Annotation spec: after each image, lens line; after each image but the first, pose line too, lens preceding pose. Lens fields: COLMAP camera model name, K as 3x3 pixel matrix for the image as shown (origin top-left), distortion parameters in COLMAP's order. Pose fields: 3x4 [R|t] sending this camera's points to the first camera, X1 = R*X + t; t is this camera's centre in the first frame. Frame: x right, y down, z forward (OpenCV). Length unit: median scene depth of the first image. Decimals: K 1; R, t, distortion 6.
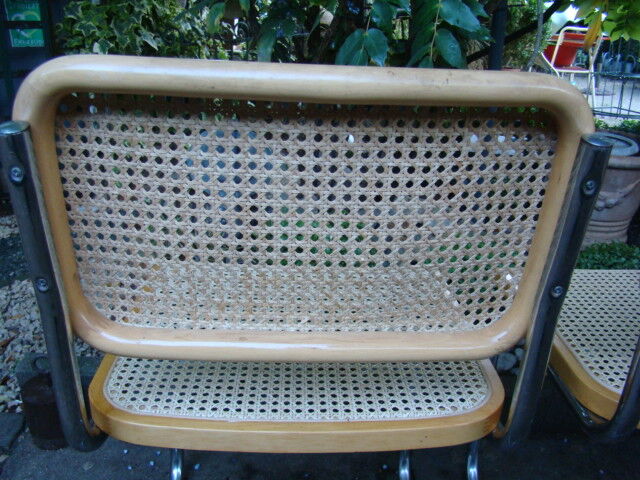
lens RADIAL K [[592.3, 0, 322.8], [0, 592.3, 236.3], [0, 0, 1]] dist [-0.134626, 0.000000]
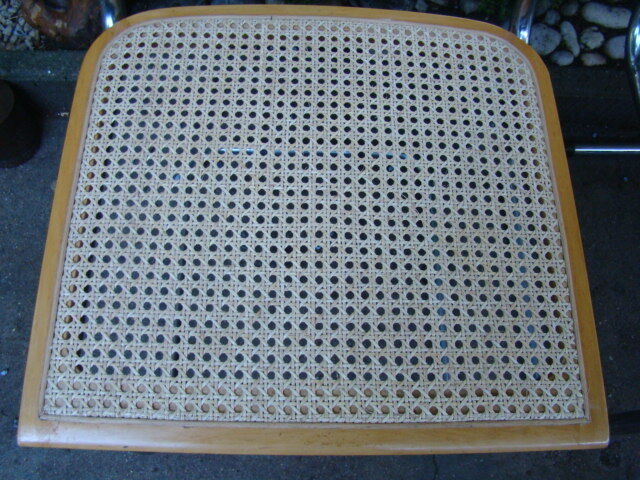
lens RADIAL K [[592.3, 0, 317.3], [0, 592.3, 236.5], [0, 0, 1]] dist [-0.134626, 0.000000]
pose [[0.999797, -0.015272, 0.013163, -0.018838], [0.001307, 0.700595, 0.713558, -0.181347], [-0.020119, -0.713396, 0.700472, 0.303839]]
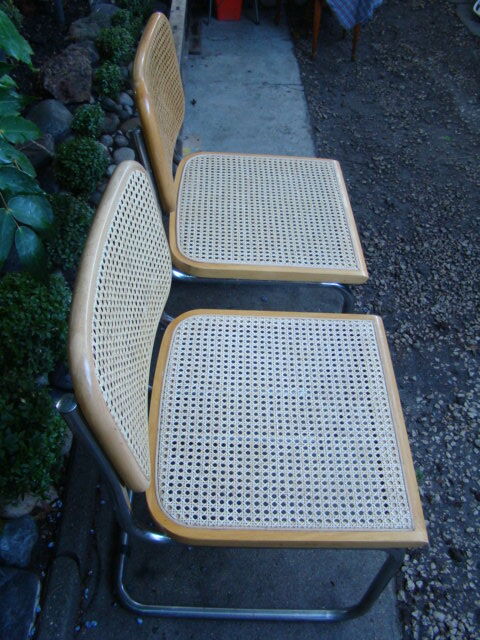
lens RADIAL K [[592.3, 0, 246.4], [0, 592.3, 320.8], [0, 0, 1]] dist [-0.134626, 0.000000]
pose [[-0.019859, -0.746403, 0.665198, -0.506486], [0.337939, 0.621159, 0.707078, -0.607829], [-0.940959, 0.238838, 0.239903, 0.452998]]
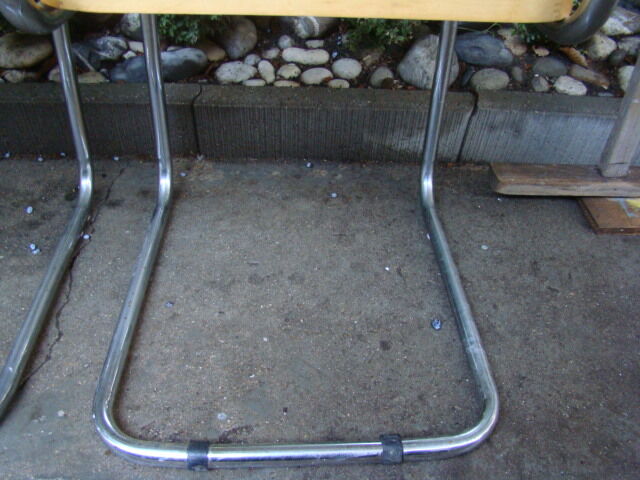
lens RADIAL K [[592.3, 0, 326.6], [0, 592.3, 240.9], [0, 0, 1]] dist [-0.134626, 0.000000]
pose [[0.999485, -0.013784, 0.028976, 0.472659], [0.004626, 0.955495, 0.294970, 0.227800], [-0.031752, -0.294684, 0.955067, 0.128949]]
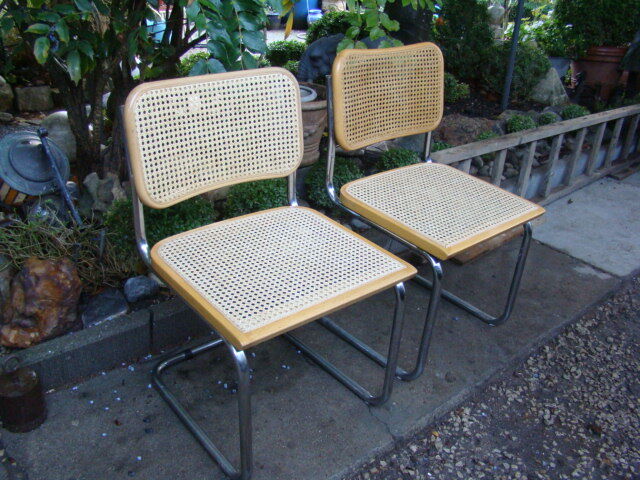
lens RADIAL K [[592.3, 0, 320.6], [0, 592.3, 241.1], [0, 0, 1]] dist [-0.134626, 0.000000]
pose [[0.751136, -0.297686, 0.589218, -0.634953], [0.217136, 0.954302, 0.205329, -0.127647], [-0.623416, -0.026290, 0.781448, -0.332716]]
